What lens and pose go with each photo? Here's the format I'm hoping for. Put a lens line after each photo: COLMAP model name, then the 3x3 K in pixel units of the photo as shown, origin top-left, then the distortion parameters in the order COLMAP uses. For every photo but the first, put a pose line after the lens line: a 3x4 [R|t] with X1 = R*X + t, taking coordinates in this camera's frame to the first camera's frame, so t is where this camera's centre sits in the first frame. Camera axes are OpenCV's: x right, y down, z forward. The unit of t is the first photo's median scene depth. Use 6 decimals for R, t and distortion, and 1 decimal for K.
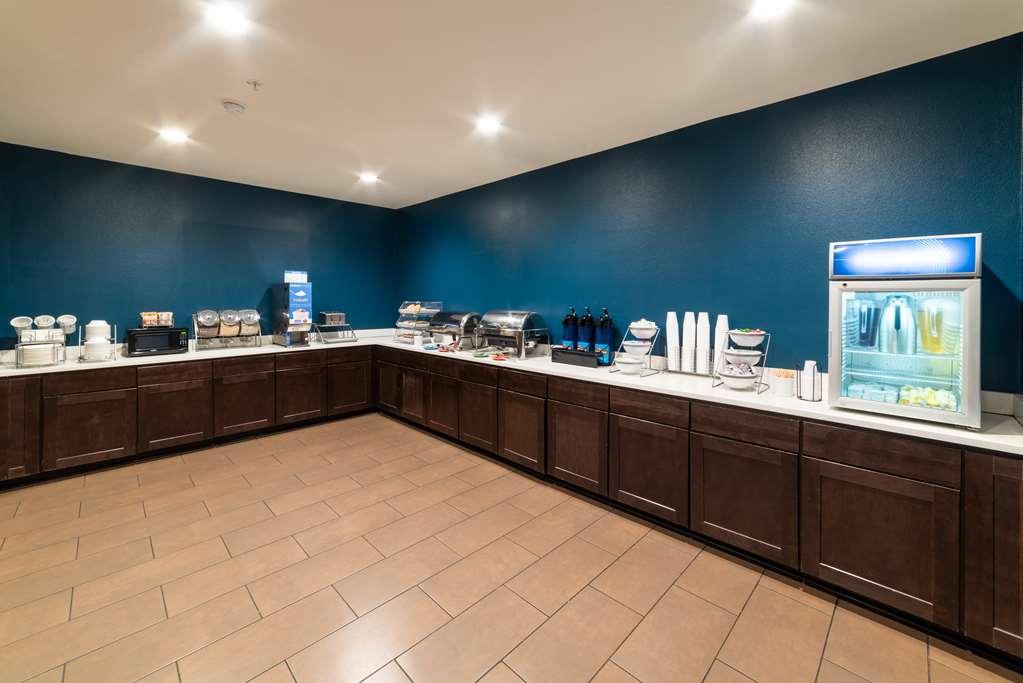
lens RADIAL K [[379.0, 0, 512.6], [0, 379.0, 301.5], [0, 0, 1]] dist [0.000748, 0.000063]
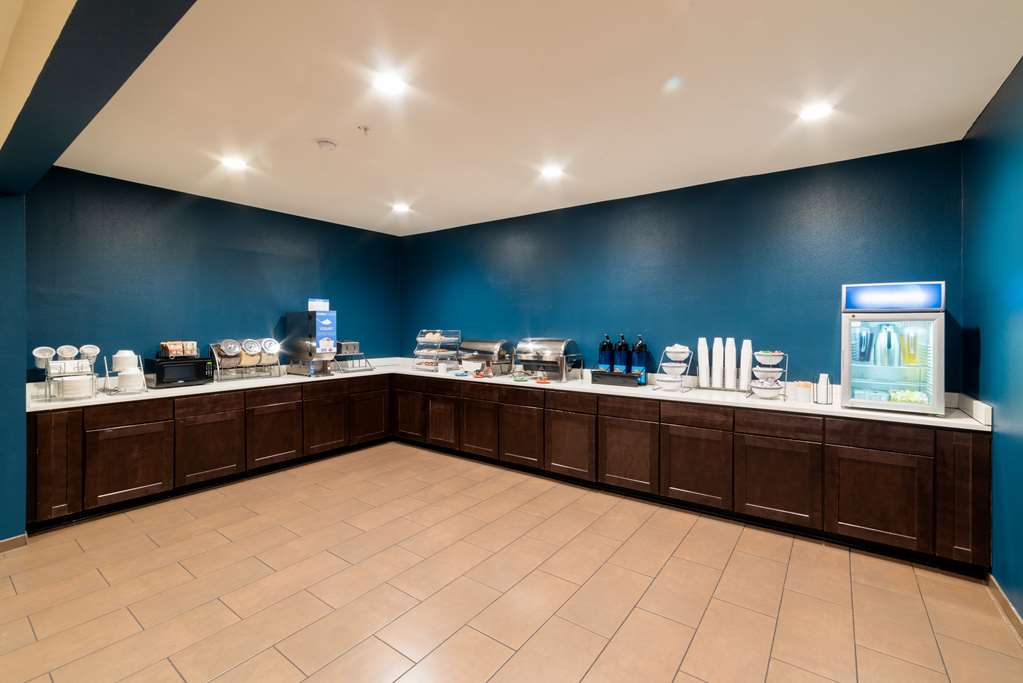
lens RADIAL K [[403.3, 0, 512.4], [0, 403.3, 330.6], [0, 0, 1]] dist [-0.000715, -0.000154]
pose [[0.989679, -0.002392, 0.143285, -0.296666], [0.002329, 0.999997, 0.000611, 0.002281], [-0.143286, -0.000271, 0.989681, -0.138932]]
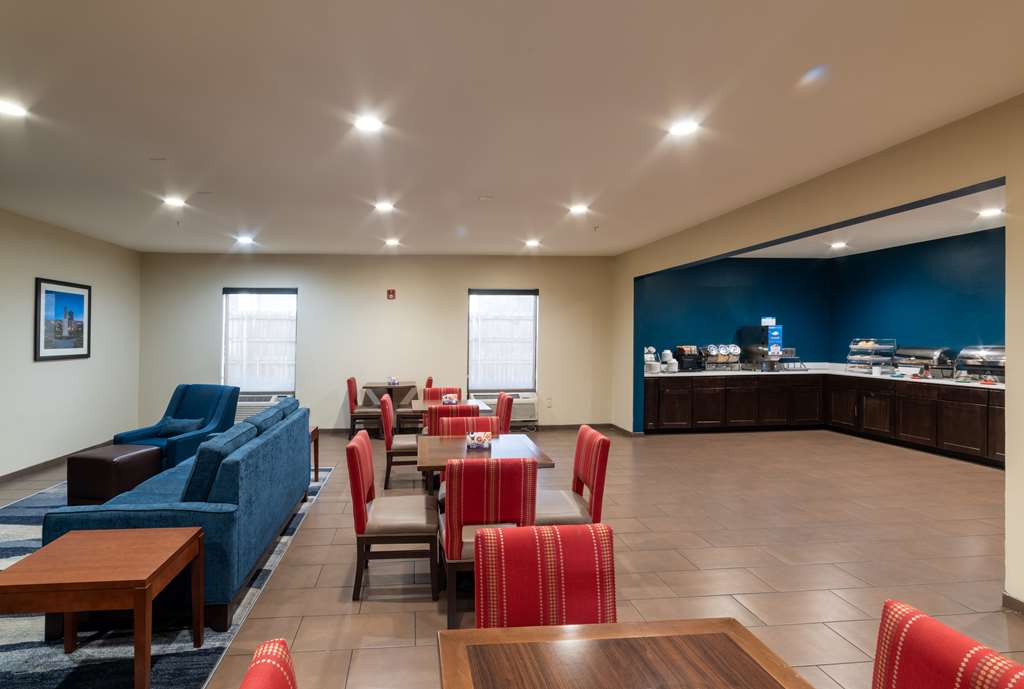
lens RADIAL K [[475.1, 0, 512.0], [0, 475.1, 344.5], [0, 0, 1]] dist [-0.001864, -0.000391]
pose [[0.790540, 0.001937, -0.612407, -0.329404], [0.000867, 0.999990, 0.004282, 0.015057], [0.612409, -0.003916, 0.790531, -1.241573]]
